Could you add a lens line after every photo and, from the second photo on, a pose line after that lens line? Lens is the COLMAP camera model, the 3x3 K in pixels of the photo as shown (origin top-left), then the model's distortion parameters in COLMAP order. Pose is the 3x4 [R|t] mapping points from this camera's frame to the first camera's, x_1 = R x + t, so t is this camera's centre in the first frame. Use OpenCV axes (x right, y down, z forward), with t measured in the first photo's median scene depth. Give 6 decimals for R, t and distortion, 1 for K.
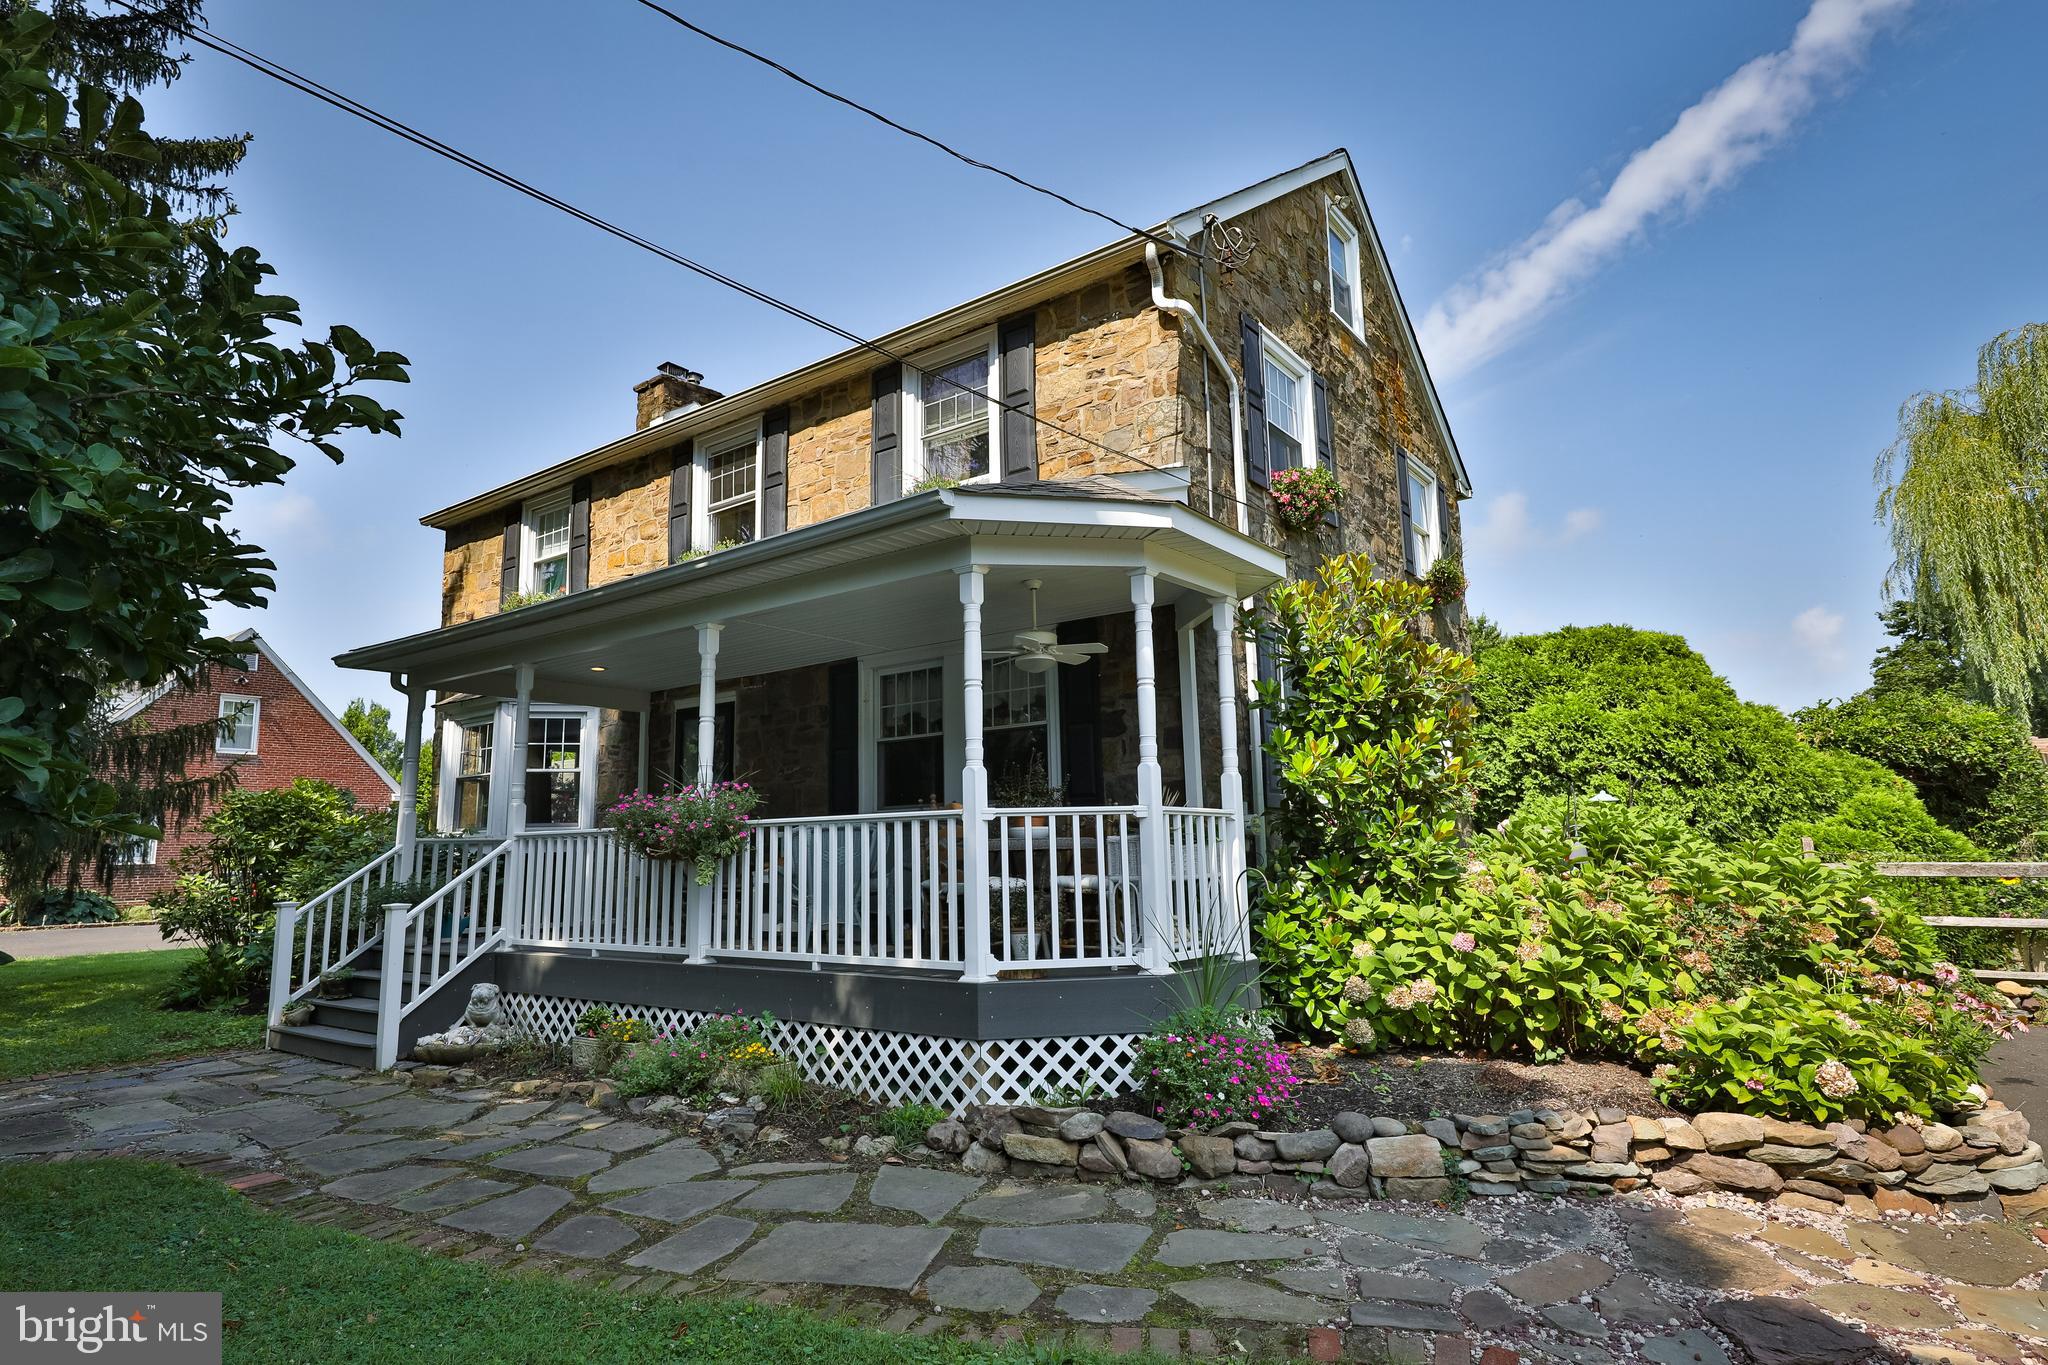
lens RADIAL K [[1128.8, 0, 1021.8], [0, 1128.8, 696.0], [0, 0, 1]] dist [0.016975, -0.001219]
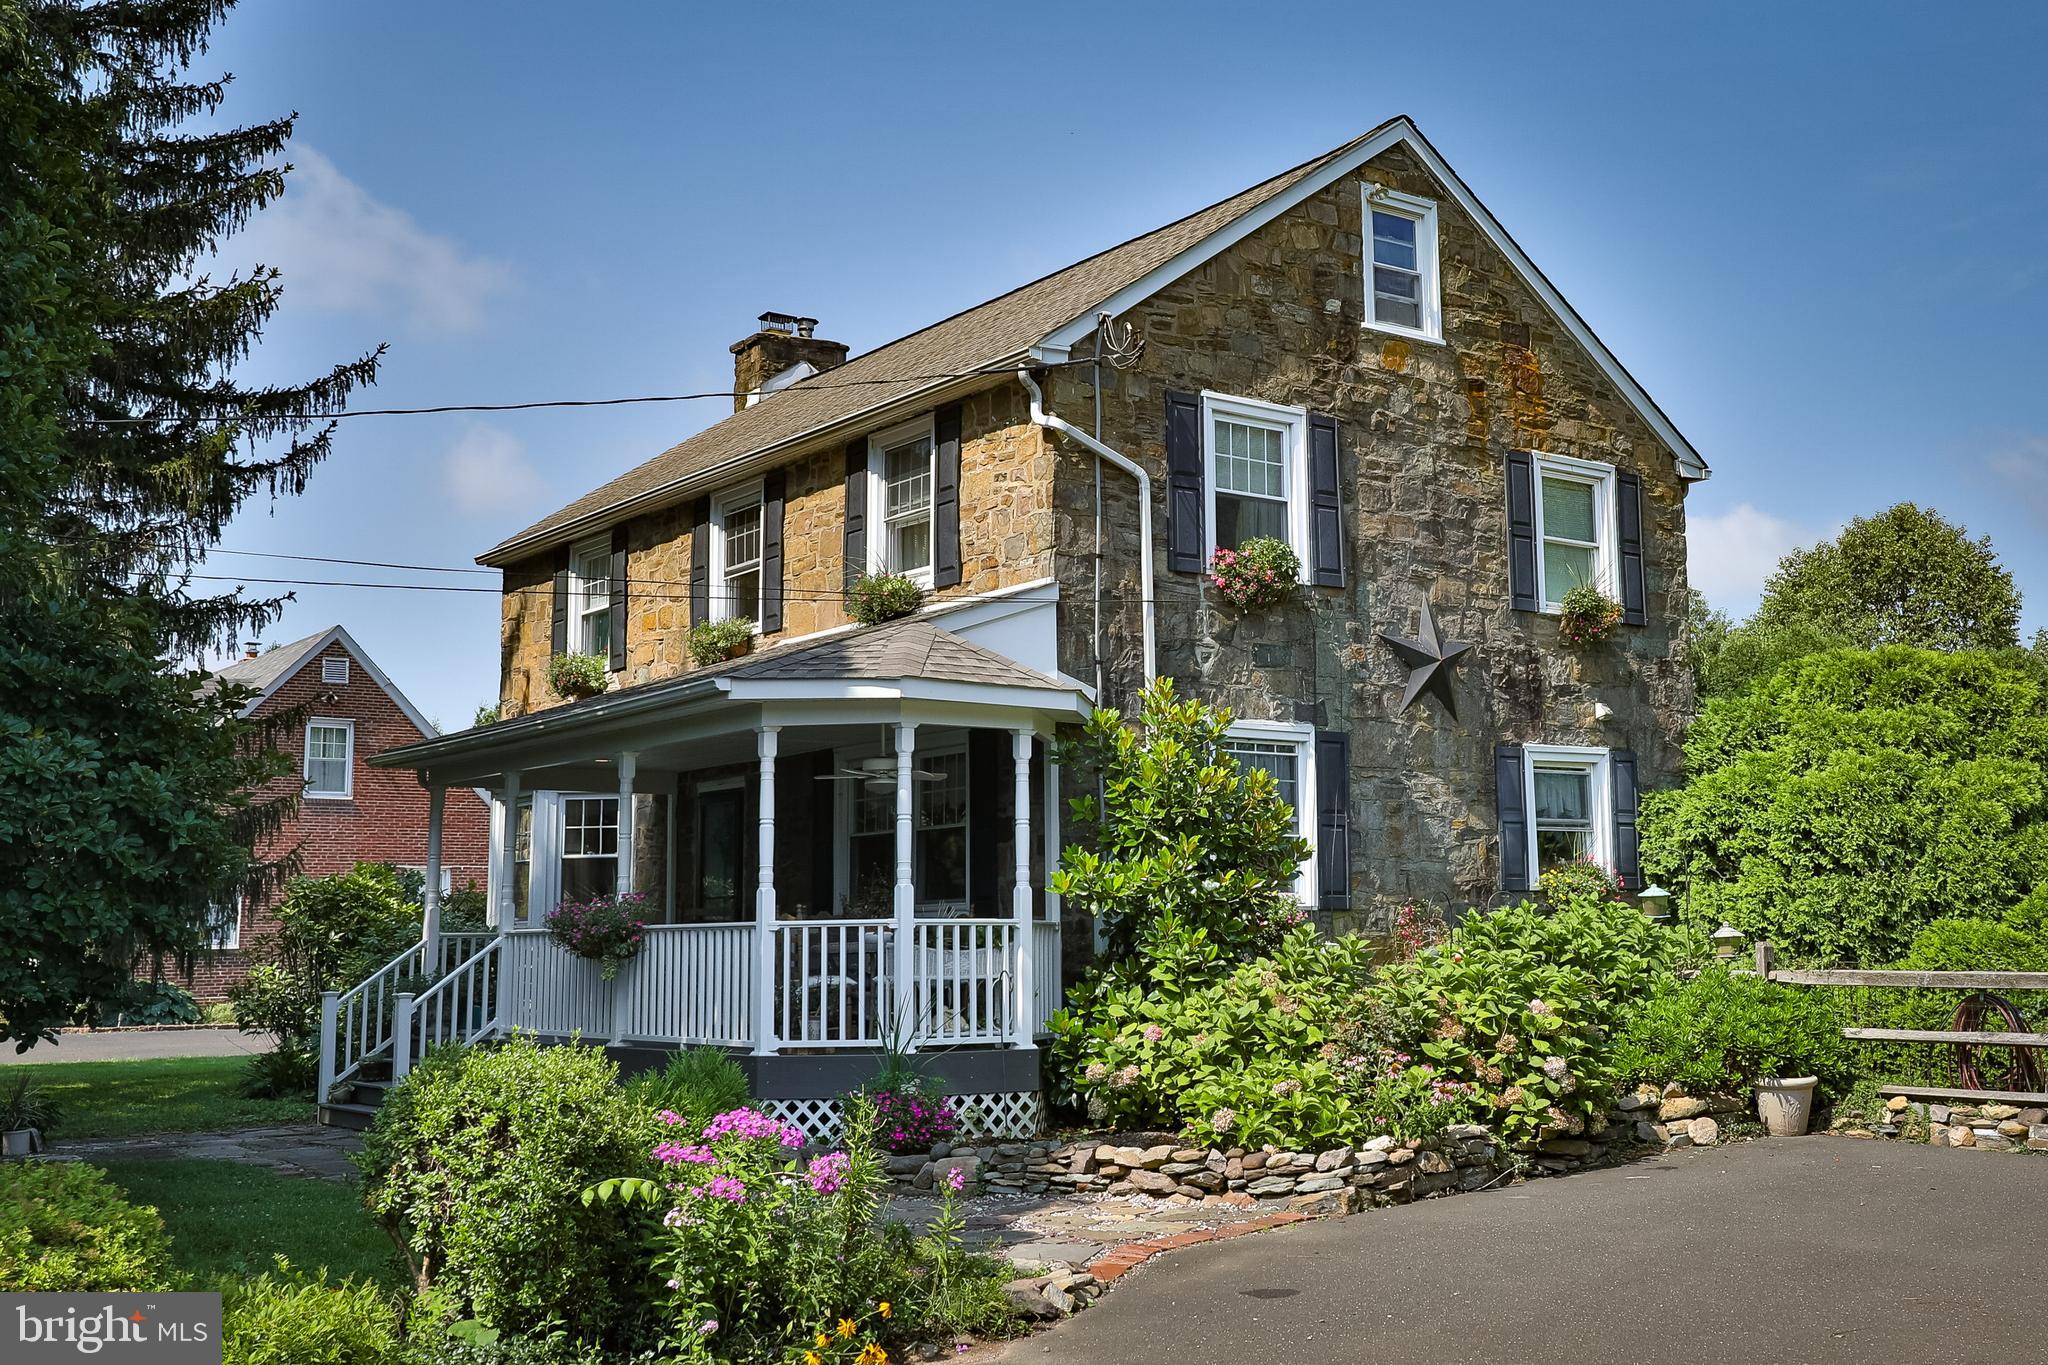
lens RADIAL K [[2035.9, 0, 1024.0], [0, 2035.9, 682.5], [0, 0, 1]] dist [-0.043207, 0.241093]
pose [[0.960470, -0.029149, -0.276853, 0.464127], [0.032888, 0.999420, 0.008872, -0.094714], [0.276433, -0.017626, 0.960871, -0.586638]]
